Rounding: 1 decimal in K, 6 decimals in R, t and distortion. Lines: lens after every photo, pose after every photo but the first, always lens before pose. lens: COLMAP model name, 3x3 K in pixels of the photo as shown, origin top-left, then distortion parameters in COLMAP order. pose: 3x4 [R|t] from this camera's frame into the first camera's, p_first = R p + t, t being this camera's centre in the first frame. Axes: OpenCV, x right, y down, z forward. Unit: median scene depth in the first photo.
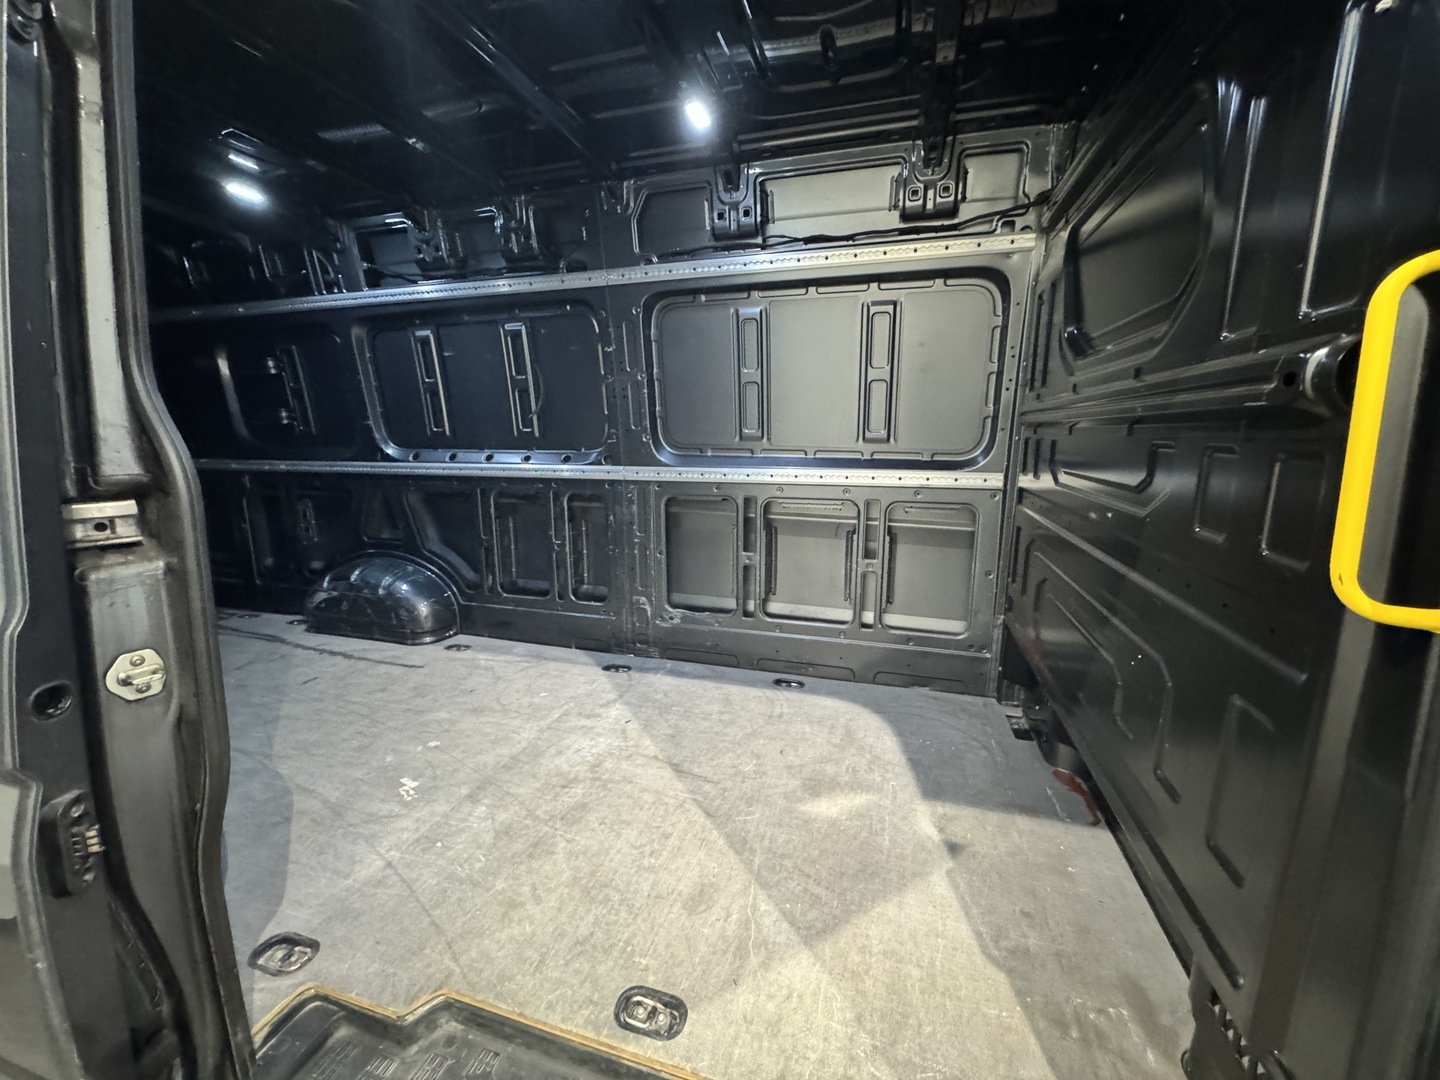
lens RADIAL K [[584.0, 0, 723.7], [0, 584.0, 539.8], [0, 0, 1]] dist [-0.015046, 0.000700]
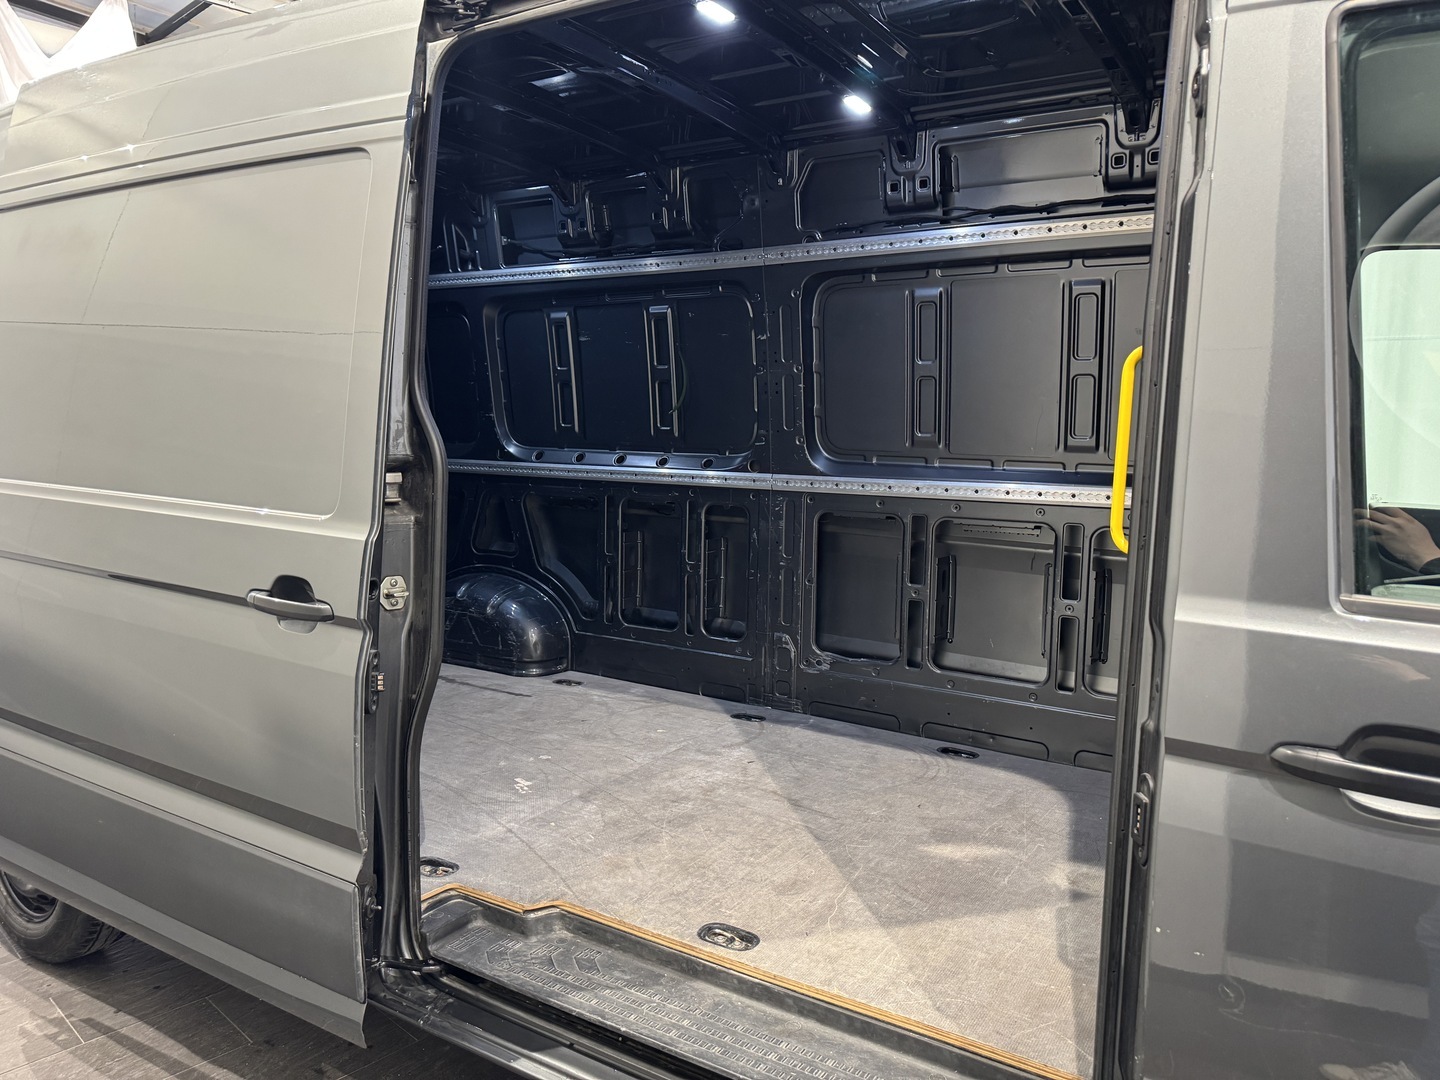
lens RADIAL K [[1020.6, 0, 714.2], [0, 1020.6, 540.9], [0, 0, 1]] dist [0.057413, -0.077155]
pose [[0.962265, 0.048111, -0.267827, 0.150999], [-0.068419, 0.995404, -0.067012, 0.076492], [0.263372, 0.082807, 0.961134, -0.436293]]
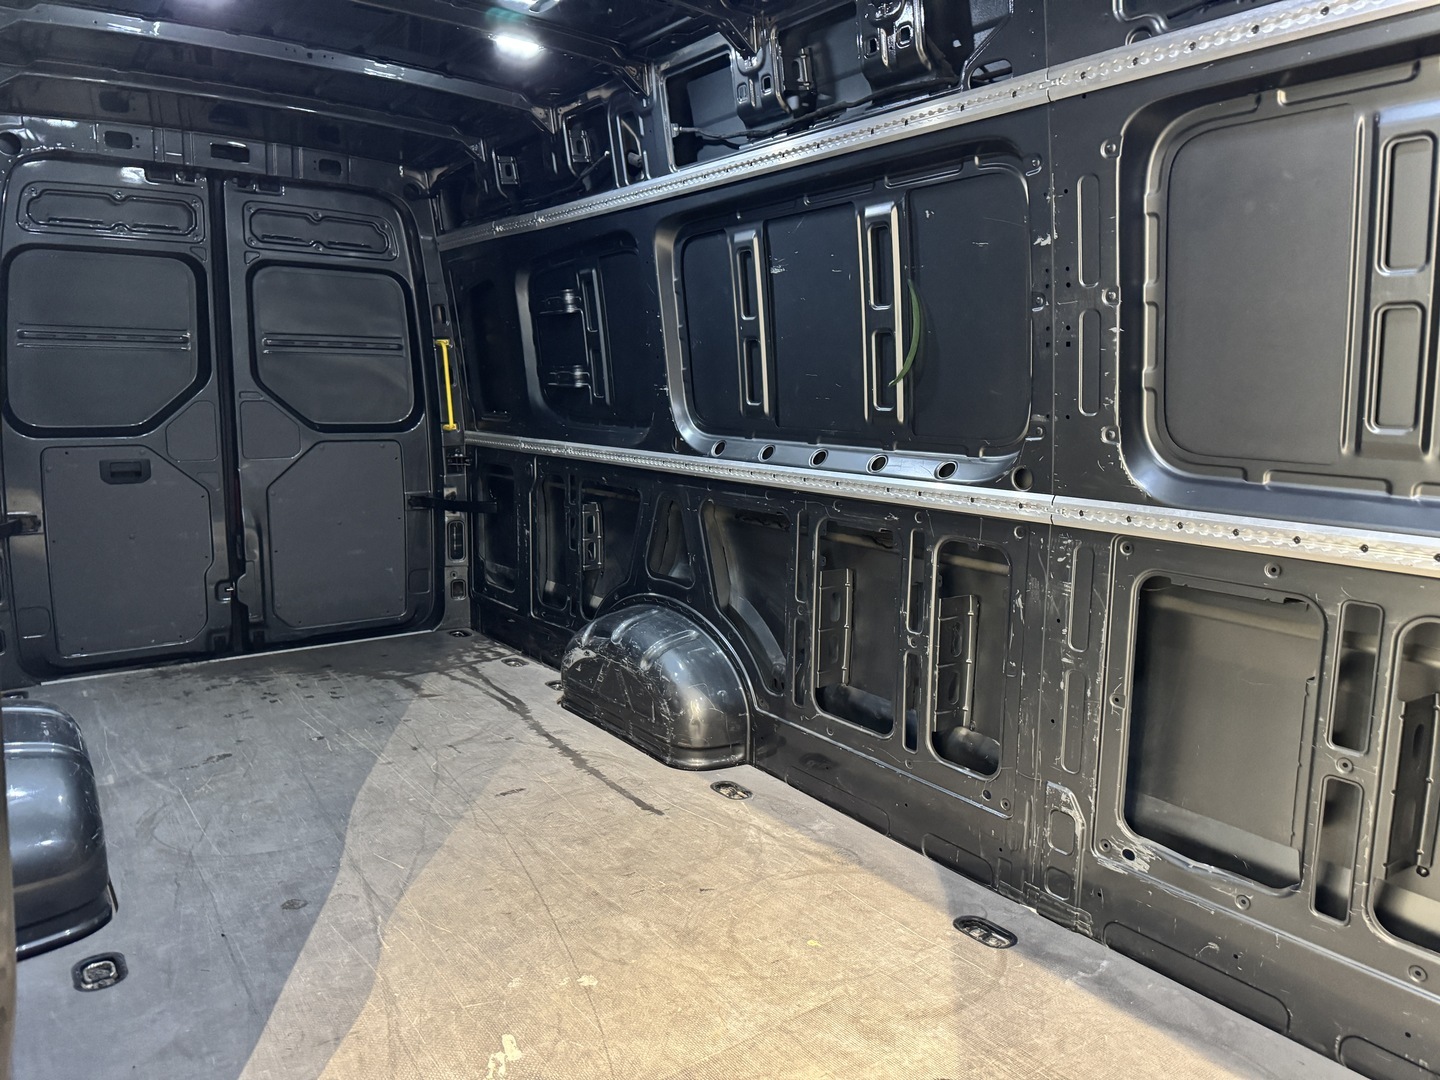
lens RADIAL K [[1020.6, 0, 693.4], [0, 1020.6, 538.6], [0, 0, 1]] dist [0.057413, -0.077155]
pose [[0.786587, 0.101911, -0.609012, 0.102974], [-0.123785, 0.992290, 0.006170, -0.065541], [0.604945, 0.070533, 0.793137, 0.206768]]
